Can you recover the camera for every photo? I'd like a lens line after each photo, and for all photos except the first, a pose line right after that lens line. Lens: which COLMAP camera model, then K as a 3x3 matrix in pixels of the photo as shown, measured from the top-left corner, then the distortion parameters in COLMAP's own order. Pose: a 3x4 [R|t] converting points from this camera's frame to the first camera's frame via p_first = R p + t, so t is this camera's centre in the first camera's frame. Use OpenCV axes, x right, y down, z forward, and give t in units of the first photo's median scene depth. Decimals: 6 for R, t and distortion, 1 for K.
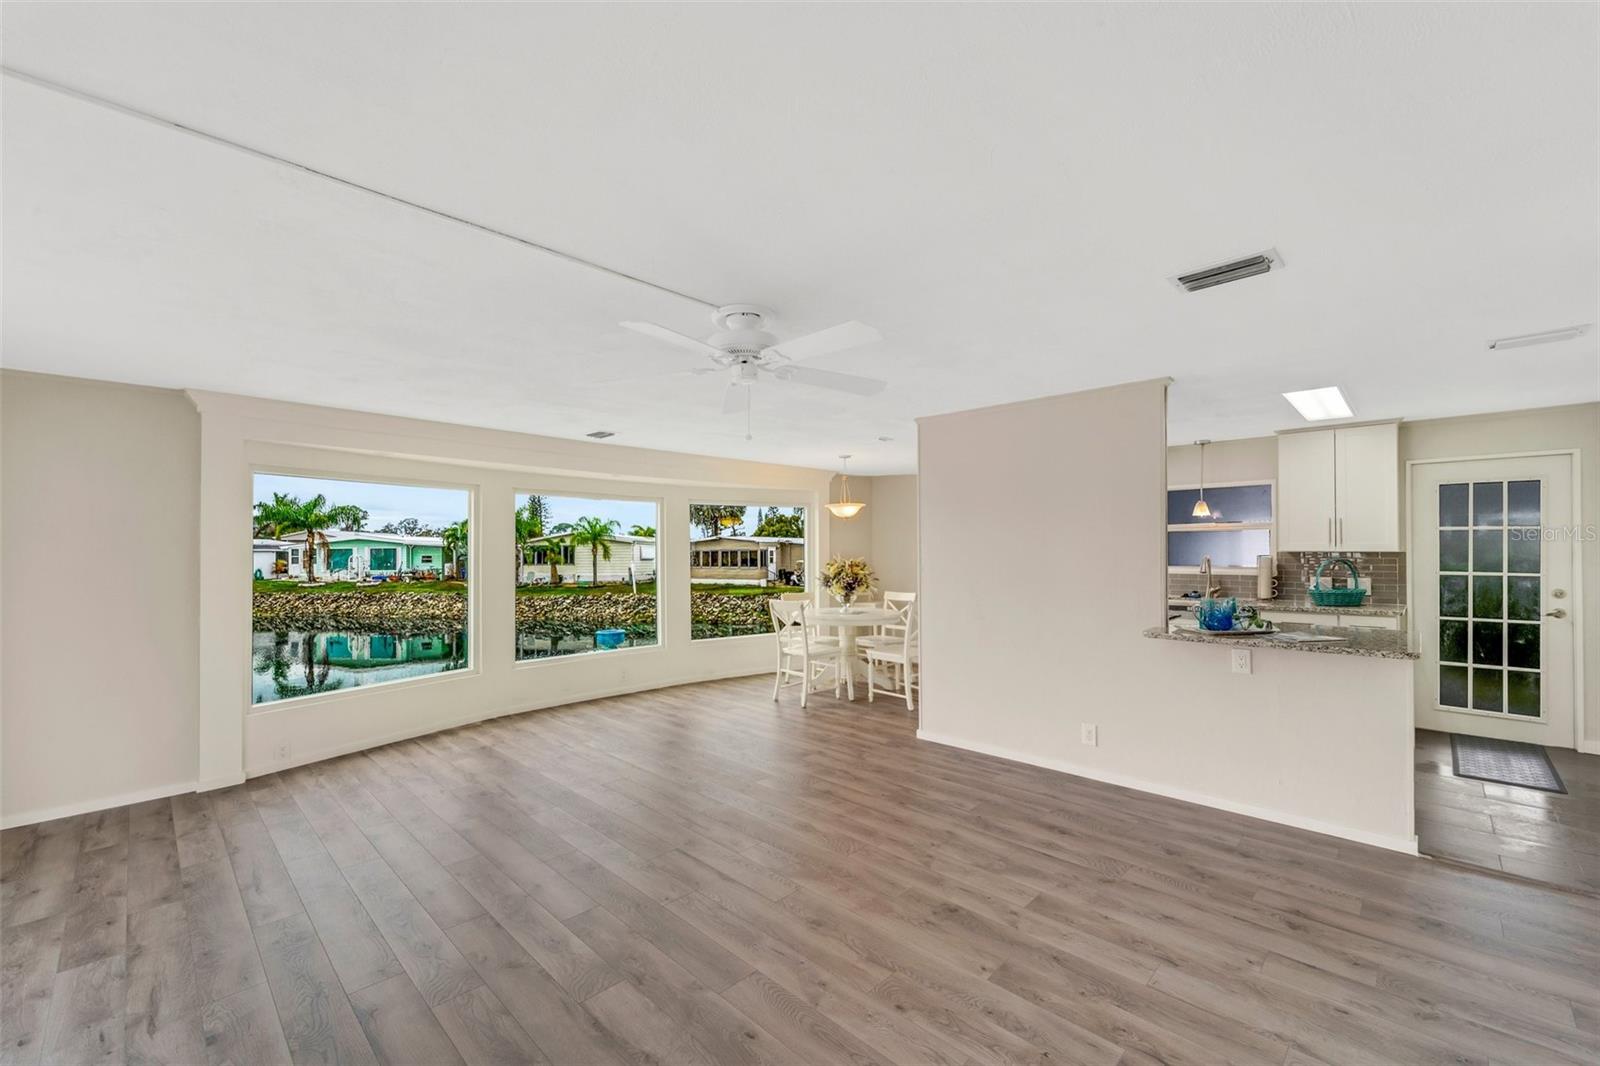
lens RADIAL K [[650.3, 0, 799.3], [0, 650.3, 542.4], [0, 0, 1]] dist [0.001753, -0.003217]
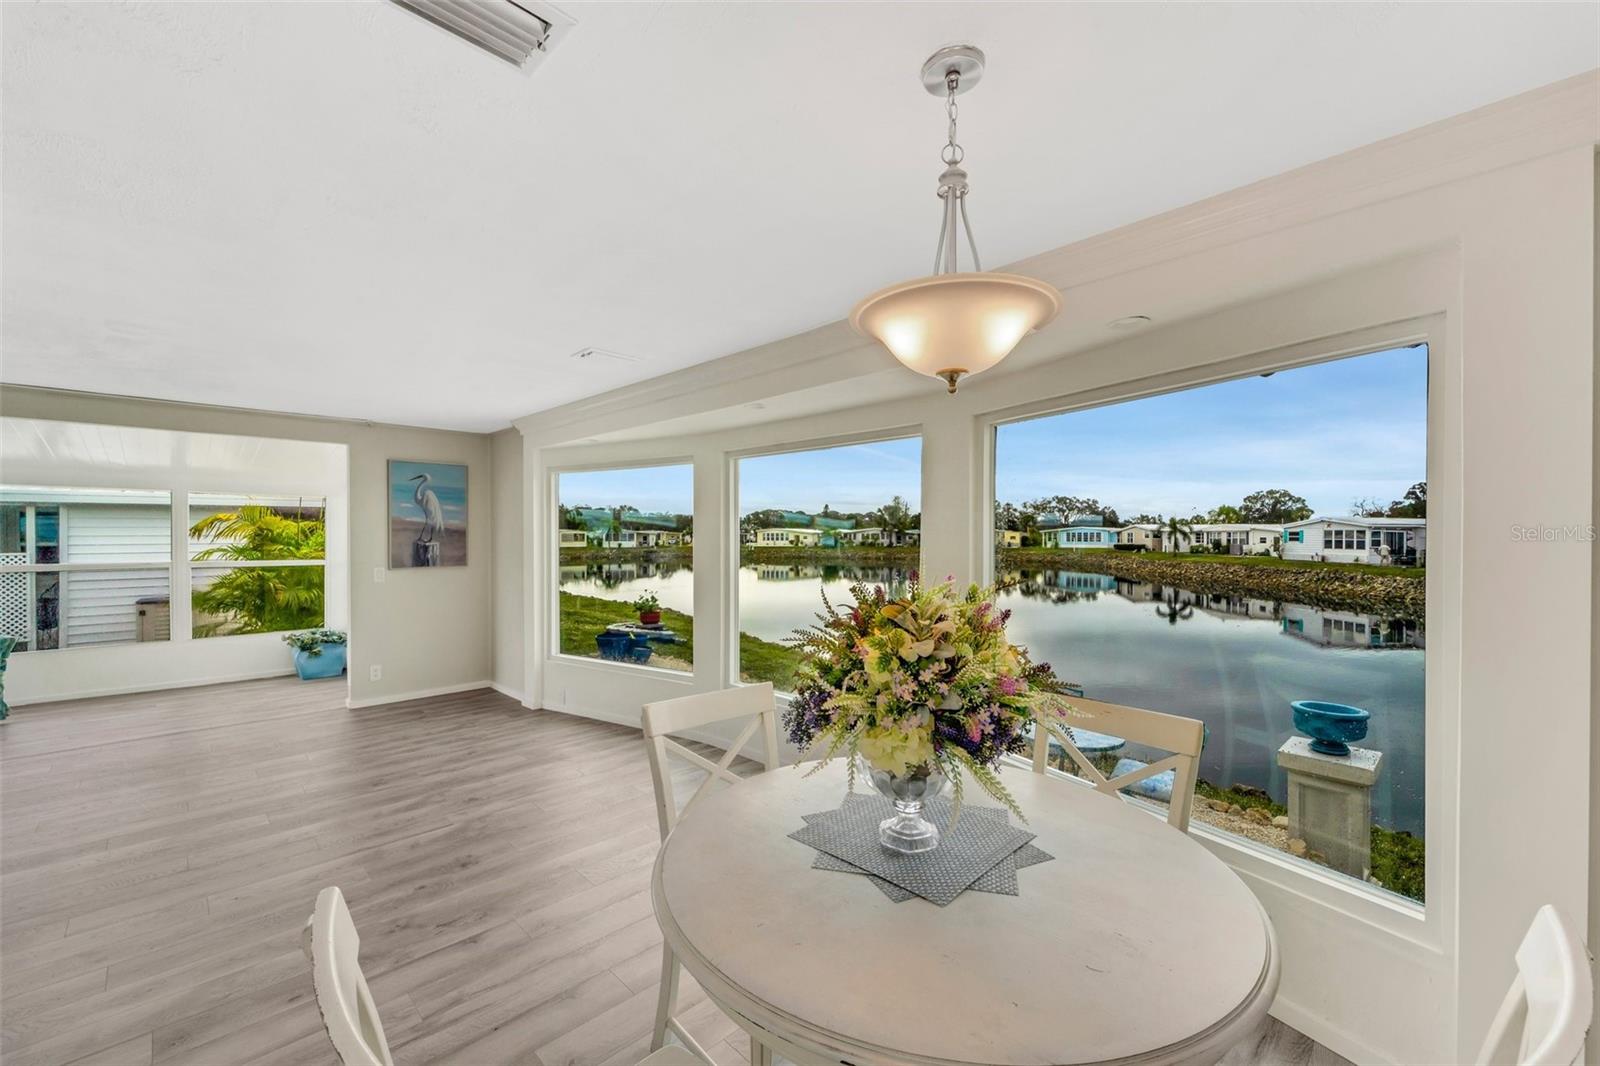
lens RADIAL K [[650.3, 0, 795.5], [0, 650.3, 535.0], [0, 0, 1]] dist [0.001753, -0.003217]
pose [[-0.029124, 0.007031, -0.999551, 0.294903], [0.010602, 0.999921, 0.006725, 0.008869], [0.999520, -0.010402, -0.029197, 1.044983]]
